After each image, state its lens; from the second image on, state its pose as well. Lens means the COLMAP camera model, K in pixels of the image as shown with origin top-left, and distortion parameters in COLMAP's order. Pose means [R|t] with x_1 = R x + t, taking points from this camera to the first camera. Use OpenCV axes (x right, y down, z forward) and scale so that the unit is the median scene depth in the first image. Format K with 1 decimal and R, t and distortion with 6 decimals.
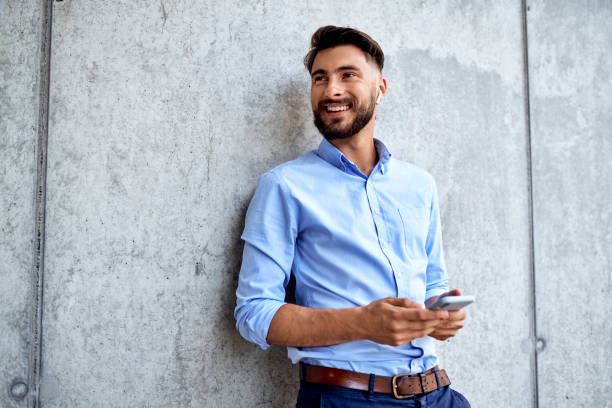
lens RADIAL K [[588.4, 0, 306.6], [0, 588.4, 206.9], [0, 0, 1]] dist [-0.026392, 0.000000]
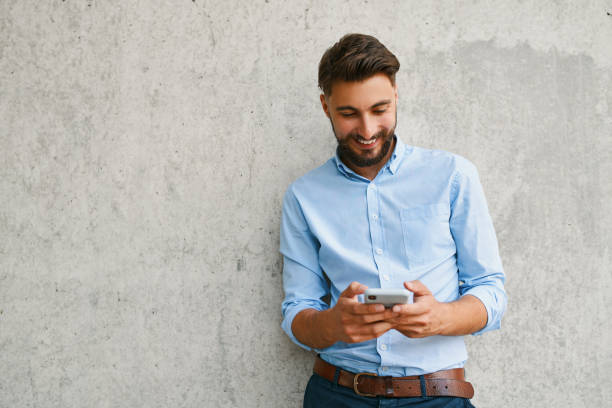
lens RADIAL K [[588.4, 0, 304.6], [0, 588.4, 197.8], [0, 0, 1]] dist [-0.026392, 0.000000]
pose [[0.902711, 0.000532, -0.430247, 0.404195], [0.004801, 0.999924, 0.011311, -0.035308], [0.430221, -0.012277, 0.902640, 0.038145]]
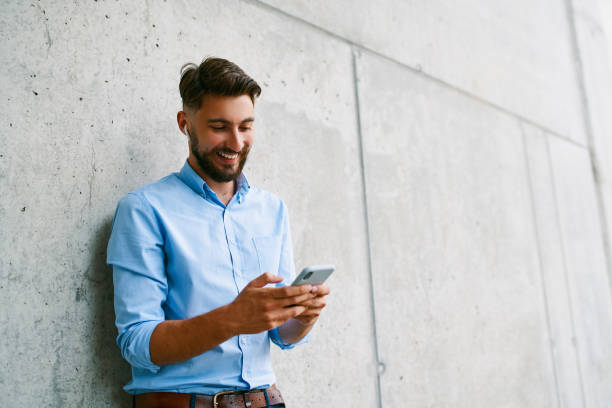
lens RADIAL K [[588.4, 0, 307.5], [0, 588.4, 207.1], [0, 0, 1]] dist [-0.026392, 0.000000]
pose [[0.936695, 0.025140, 0.349244, -0.168391], [0.025860, 0.989729, -0.140601, 0.105845], [-0.349191, 0.140732, 0.926423, -0.044879]]
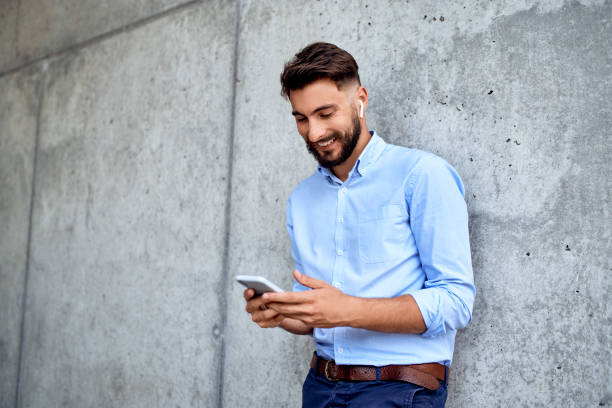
lens RADIAL K [[588.4, 0, 303.9], [0, 588.4, 204.0], [0, 0, 1]] dist [-0.026392, 0.000000]
pose [[0.468552, -0.063451, -0.881154, 0.909131], [0.026857, 0.997979, -0.057582, 0.055265], [0.883027, 0.003315, 0.469310, 0.395388]]
